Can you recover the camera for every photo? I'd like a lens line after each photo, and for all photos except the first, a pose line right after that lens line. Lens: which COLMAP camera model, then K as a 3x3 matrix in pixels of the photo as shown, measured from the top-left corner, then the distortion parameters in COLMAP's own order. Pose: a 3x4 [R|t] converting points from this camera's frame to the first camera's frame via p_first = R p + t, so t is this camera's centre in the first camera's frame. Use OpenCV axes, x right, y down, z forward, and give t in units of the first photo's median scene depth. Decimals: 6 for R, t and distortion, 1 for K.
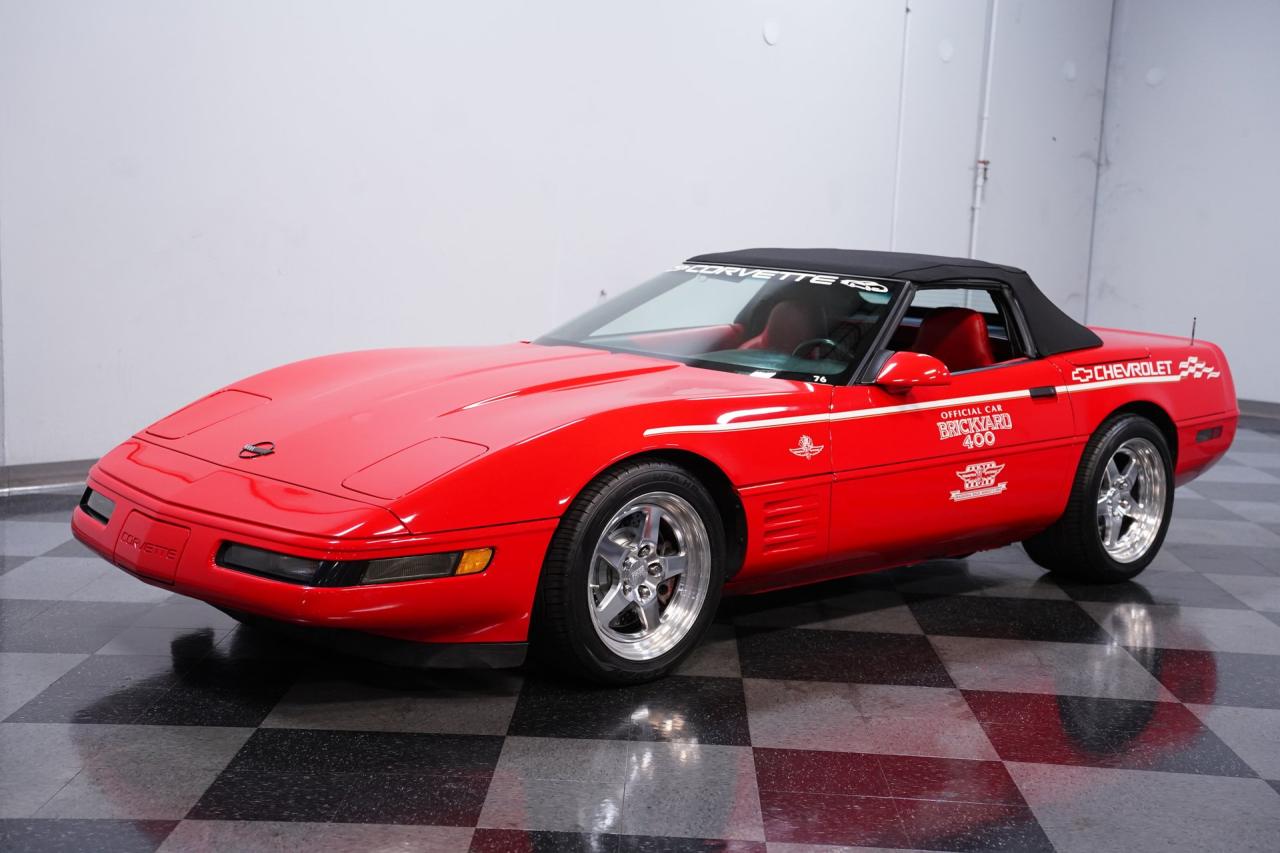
lens RADIAL K [[1641.6, 0, 640.0], [0, 1641.6, 426.5], [0, 0, 1]] dist [0.176168, 0.029110]
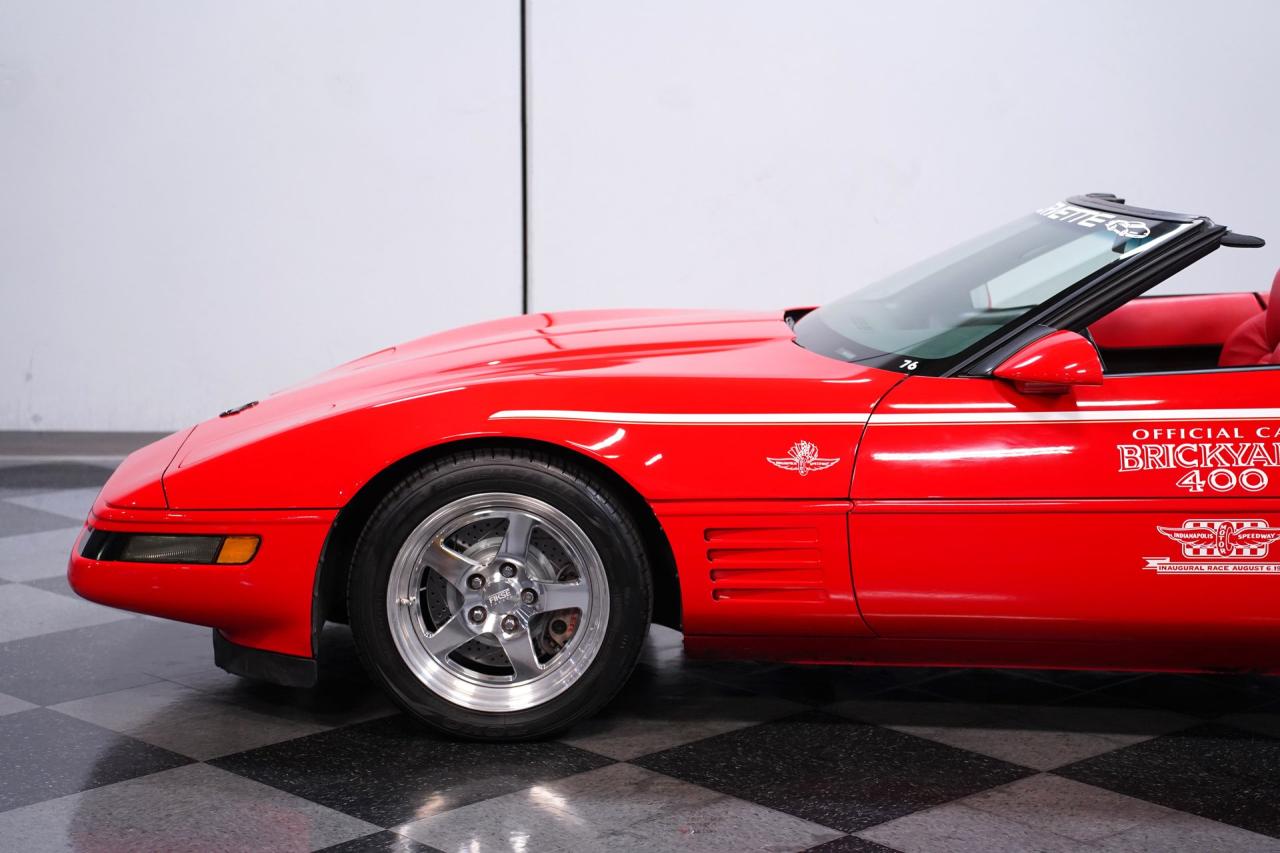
lens RADIAL K [[2147.8, 0, 640.0], [0, 2147.8, 426.5], [0, 0, 1]] dist [0.382167, 0.082194]
pose [[0.717015, 0.064890, -0.694031, 0.607010], [-0.070791, 0.997288, 0.020108, -0.012594], [0.693454, 0.034714, 0.719665, 0.261937]]
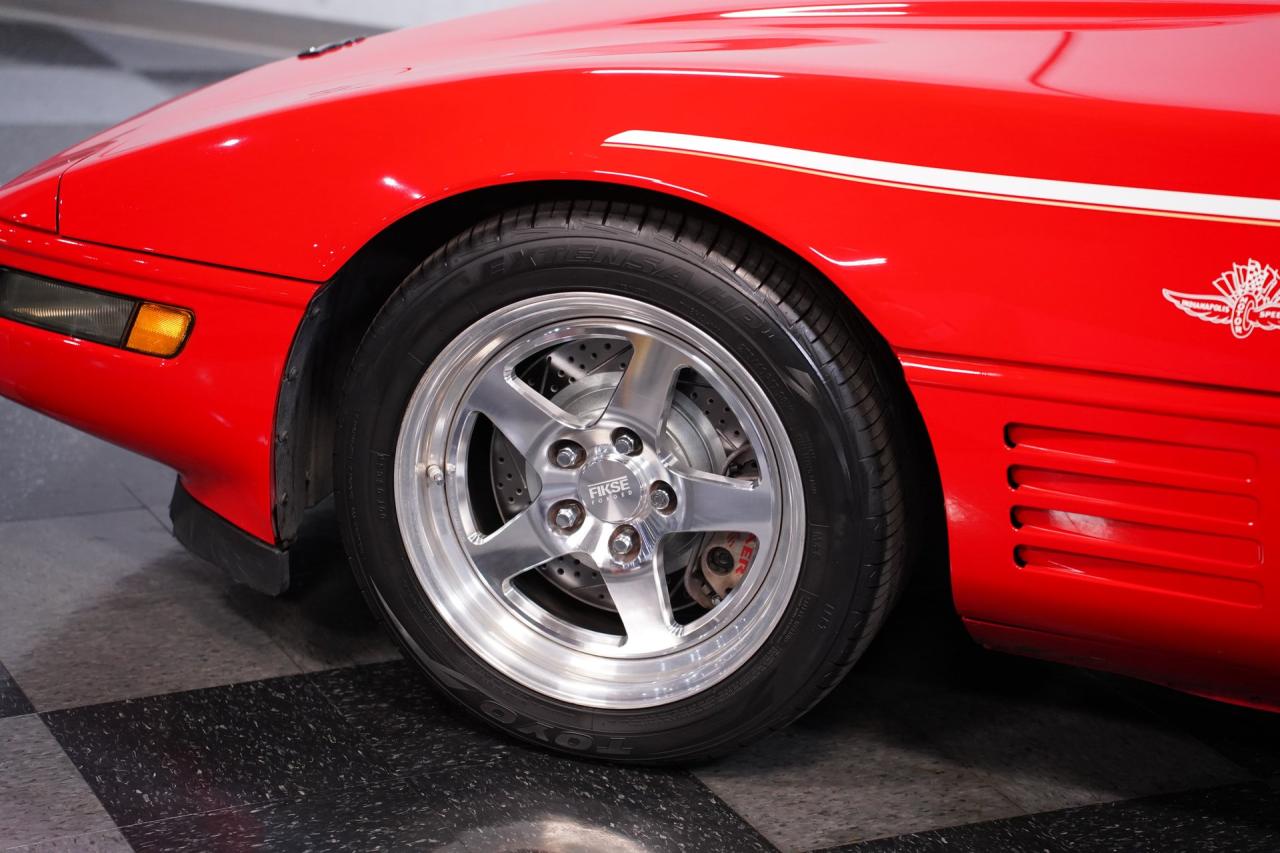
lens RADIAL K [[2566.3, 0, 640.0], [0, 2566.3, 426.5], [0, 0, 1]] dist [0.527340, 0.368415]
pose [[0.475157, 0.259613, -0.840730, 0.425625], [-0.154423, 0.965257, 0.210791, -0.046974], [0.866245, 0.029670, 0.498738, 0.573597]]
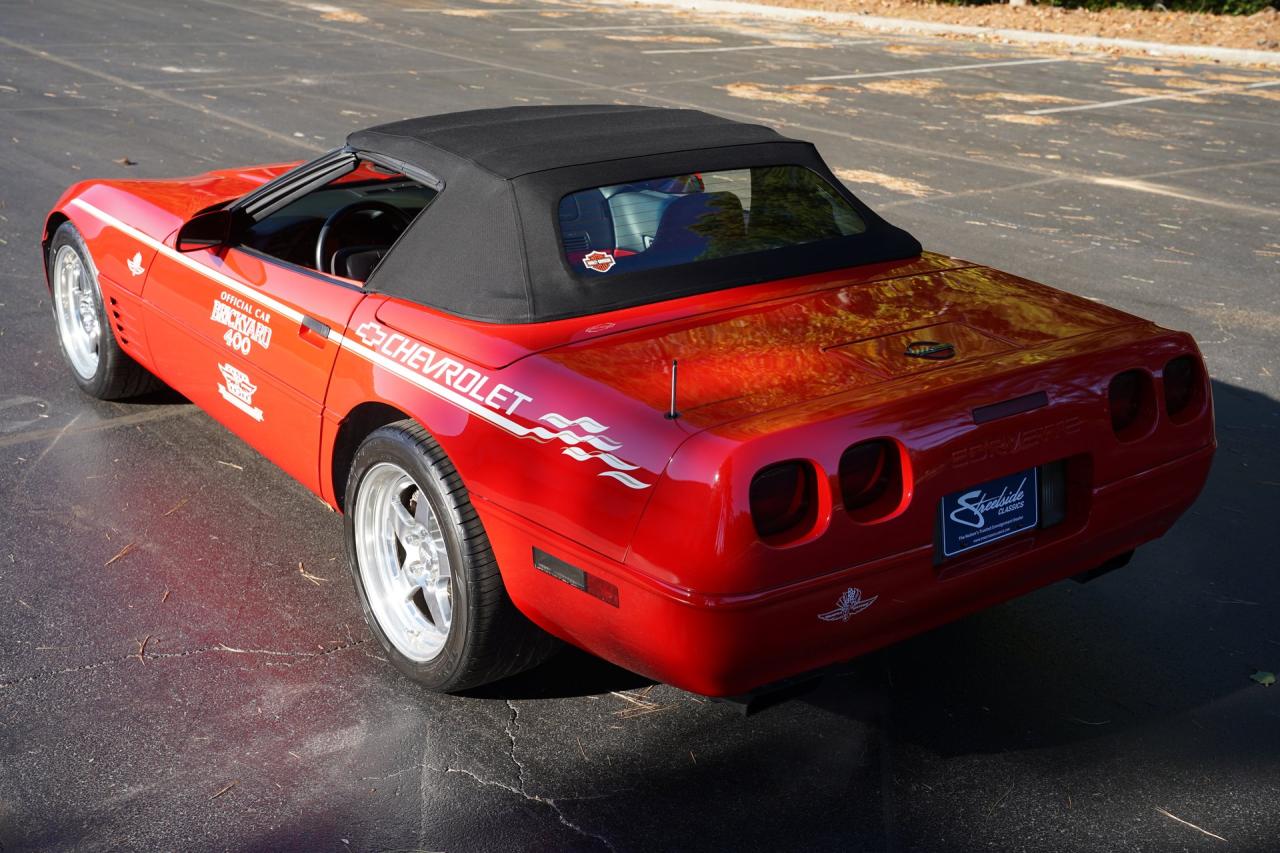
lens RADIAL K [[1434.8, 0, 640.0], [0, 1434.8, 426.5], [0, 0, 1]] dist [0.118059, 0.012785]
pose [[-0.107314, 0.298834, -0.948252, 0.868749], [-0.163310, 0.935507, 0.313300, -0.208025], [0.980721, 0.188480, -0.051591, 1.227031]]
